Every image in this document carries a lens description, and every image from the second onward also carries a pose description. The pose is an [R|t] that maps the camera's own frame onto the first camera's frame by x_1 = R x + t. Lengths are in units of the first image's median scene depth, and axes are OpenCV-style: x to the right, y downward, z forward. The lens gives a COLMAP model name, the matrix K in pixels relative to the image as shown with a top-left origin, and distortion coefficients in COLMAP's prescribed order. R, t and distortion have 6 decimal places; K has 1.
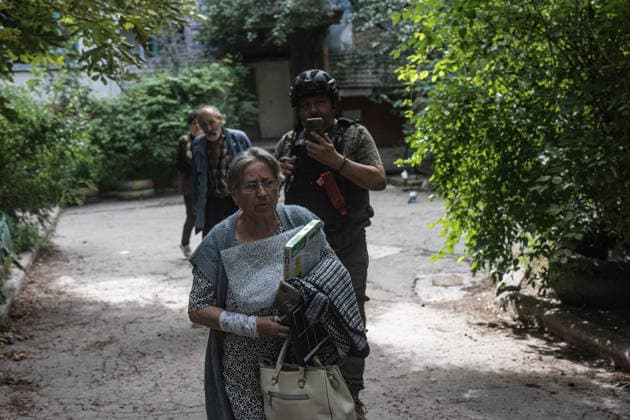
lens RADIAL K [[783.6, 0, 314.9], [0, 783.6, 209.0], [0, 0, 1]] dist [-0.027881, 0.000000]
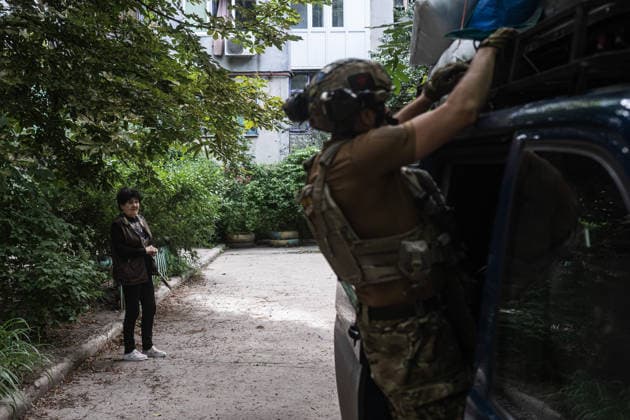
lens RADIAL K [[783.6, 0, 314.9], [0, 783.6, 210.7], [0, 0, 1]] dist [-0.027881, 0.000000]
pose [[0.965803, 0.046287, -0.255114, 0.134700], [-0.064361, 0.995939, -0.062958, 0.005898], [0.251164, 0.077225, 0.964859, -0.183144]]
